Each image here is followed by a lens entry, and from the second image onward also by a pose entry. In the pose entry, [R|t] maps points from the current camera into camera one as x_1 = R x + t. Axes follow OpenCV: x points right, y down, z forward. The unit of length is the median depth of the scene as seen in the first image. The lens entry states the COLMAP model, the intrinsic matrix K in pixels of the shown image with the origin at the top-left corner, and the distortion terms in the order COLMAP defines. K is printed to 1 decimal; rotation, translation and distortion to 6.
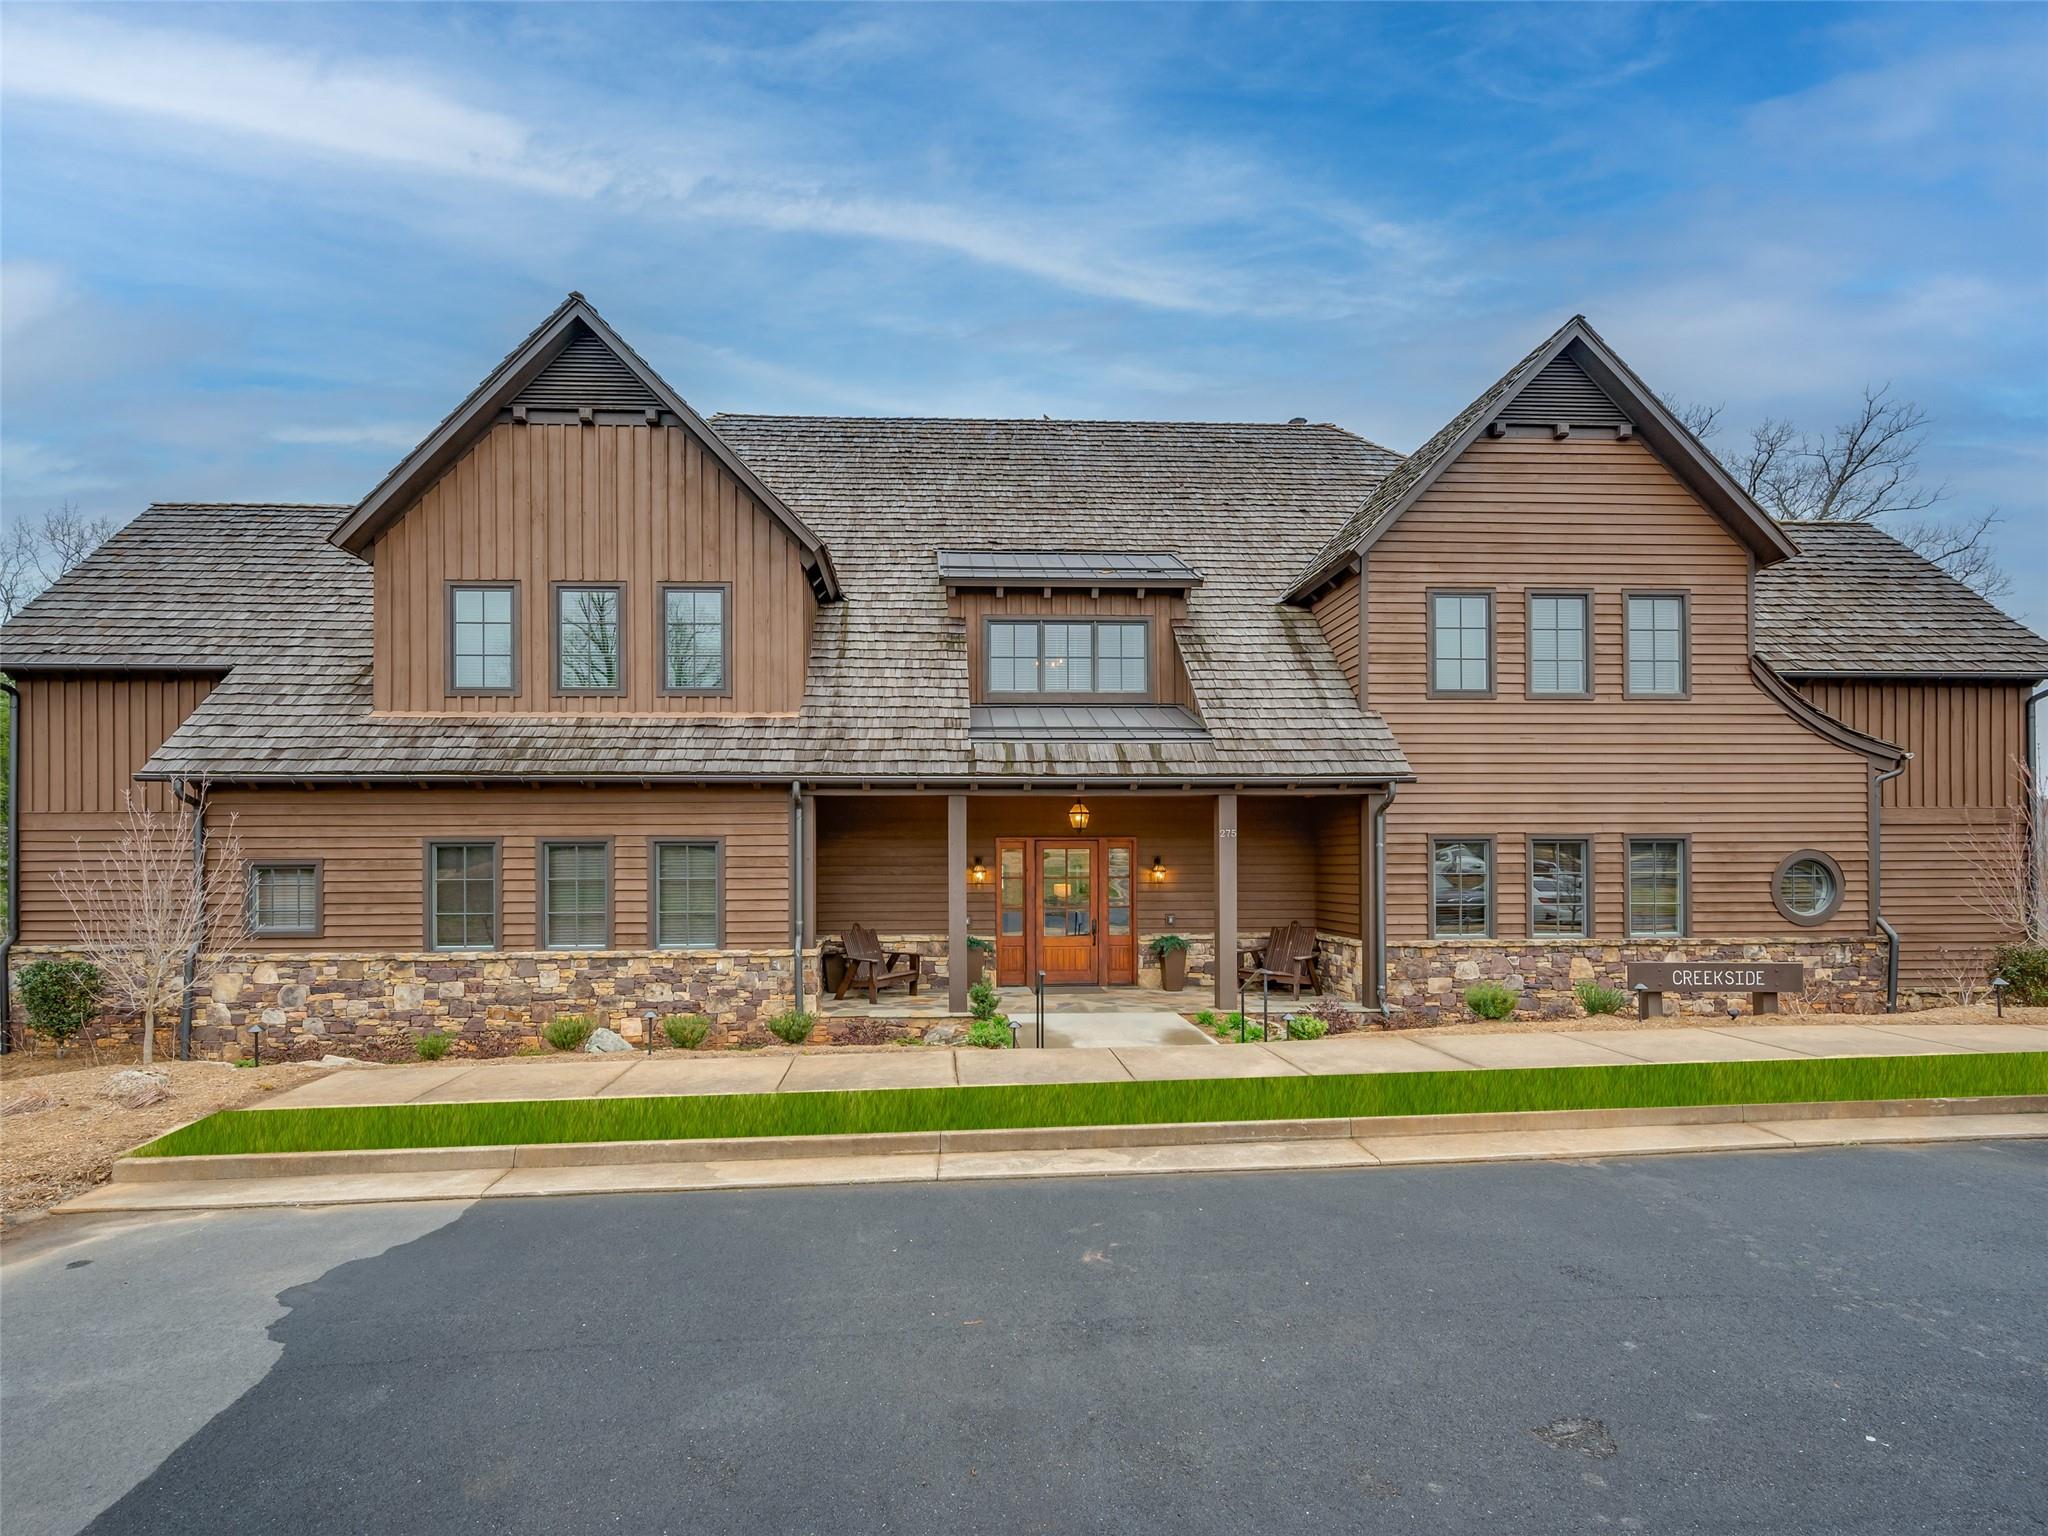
lens RADIAL K [[956.0, 0, 1023.9], [0, 956.0, 833.5], [0, 0, 1]] dist [0.001219, 0.000298]
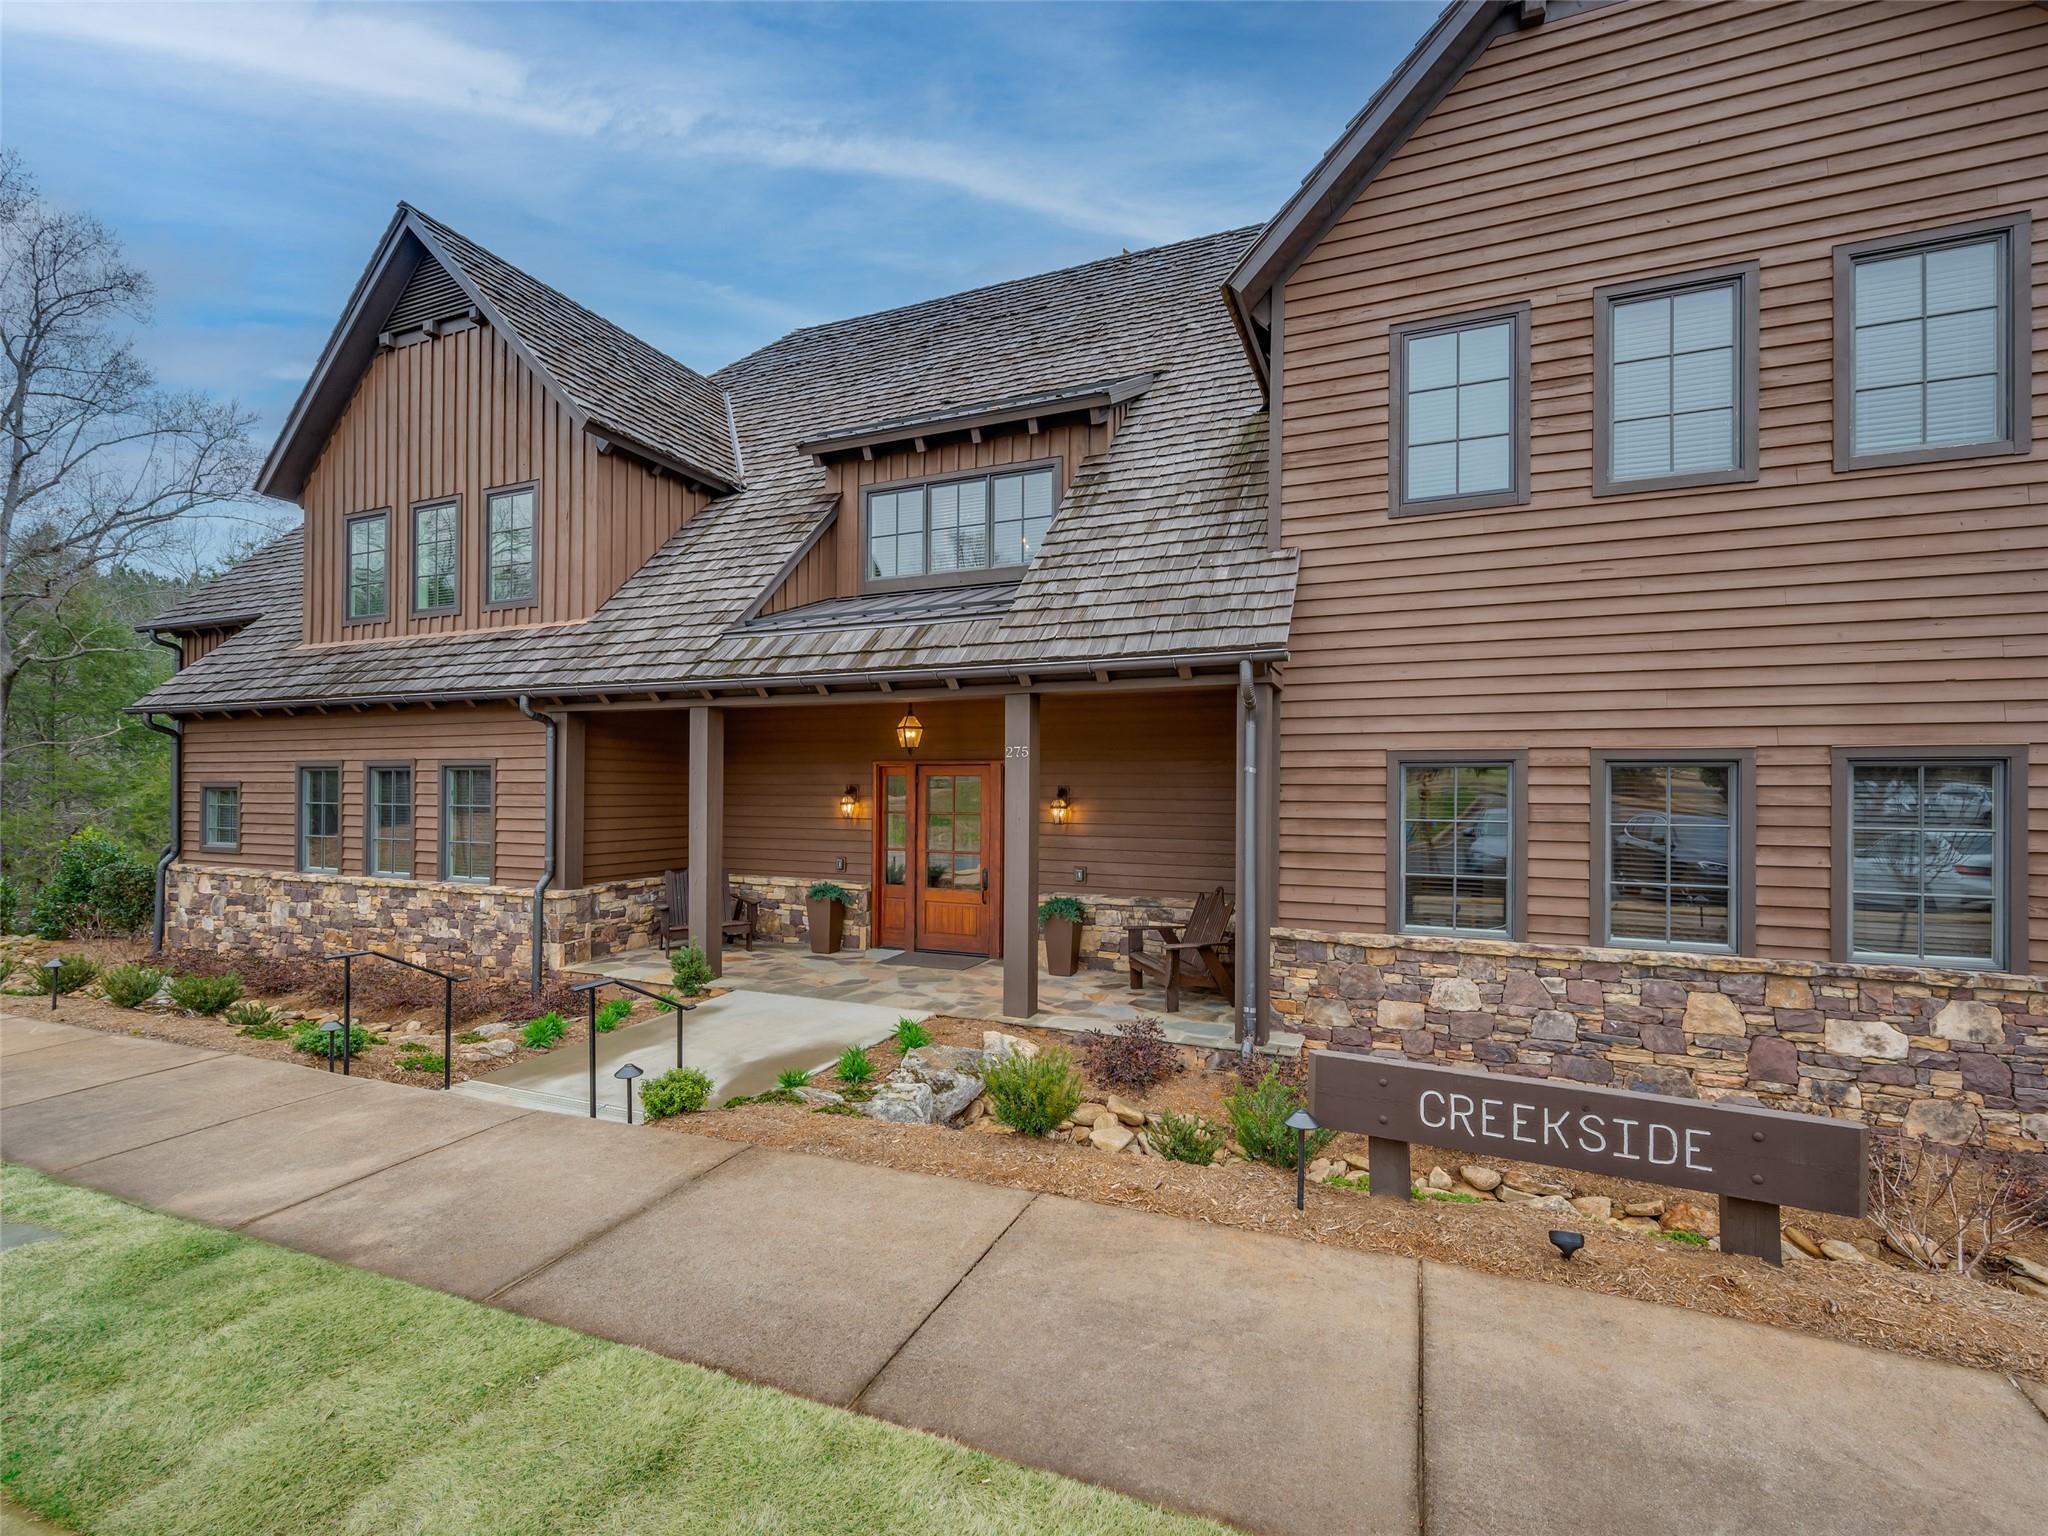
lens RADIAL K [[920.1, 0, 1024.0], [0, 920.1, 768.0], [0, 0, 1]] dist [-0.000975, -0.000435]
pose [[0.896789, -0.000804, -0.442458, 0.475656], [0.002501, 0.999992, 0.003252, 0.008503], [0.442452, -0.004023, 0.896783, 0.406927]]
